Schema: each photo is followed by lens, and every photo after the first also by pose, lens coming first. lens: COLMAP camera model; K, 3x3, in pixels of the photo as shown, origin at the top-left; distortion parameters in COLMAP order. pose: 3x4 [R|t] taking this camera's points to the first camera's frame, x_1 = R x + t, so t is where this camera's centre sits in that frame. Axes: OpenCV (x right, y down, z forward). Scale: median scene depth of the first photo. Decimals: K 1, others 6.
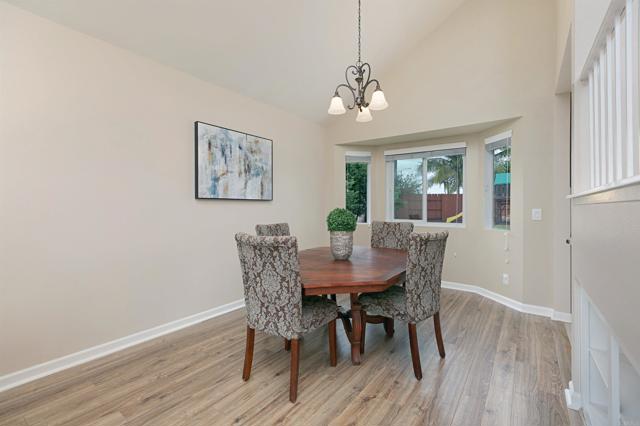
lens RADIAL K [[289.2, 0, 319.7], [0, 289.2, 208.1], [0, 0, 1]] dist [-0.000091, 0.000678]
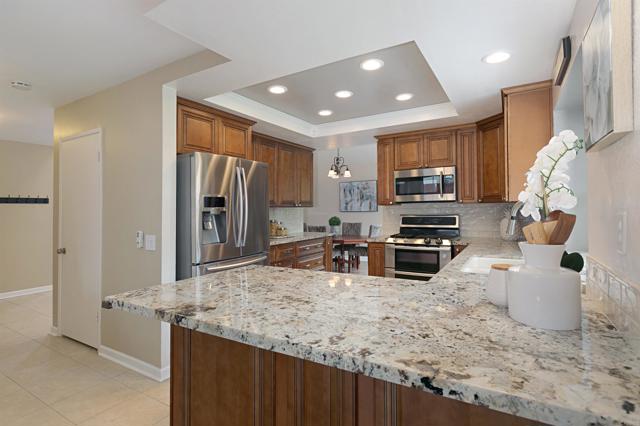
lens RADIAL K [[325.6, 0, 317.5], [0, 325.6, 214.3], [0, 0, 1]] dist [-0.001384, -0.001773]
pose [[0.084963, 0.010418, -0.996330, 2.347514], [0.010870, 0.999876, 0.011382, -0.042420], [0.996325, -0.011798, 0.084839, 0.502072]]
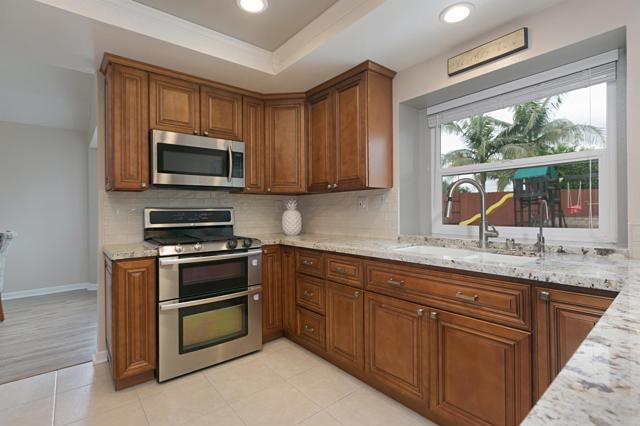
lens RADIAL K [[309.4, 0, 319.1], [0, 309.4, 211.4], [0, 0, 1]] dist [-0.000104, -0.000102]
pose [[0.970593, -0.009352, -0.240545, 1.575074], [0.009782, 0.999952, 0.000593, -0.005604], [0.240528, -0.002929, 0.970638, 0.315116]]
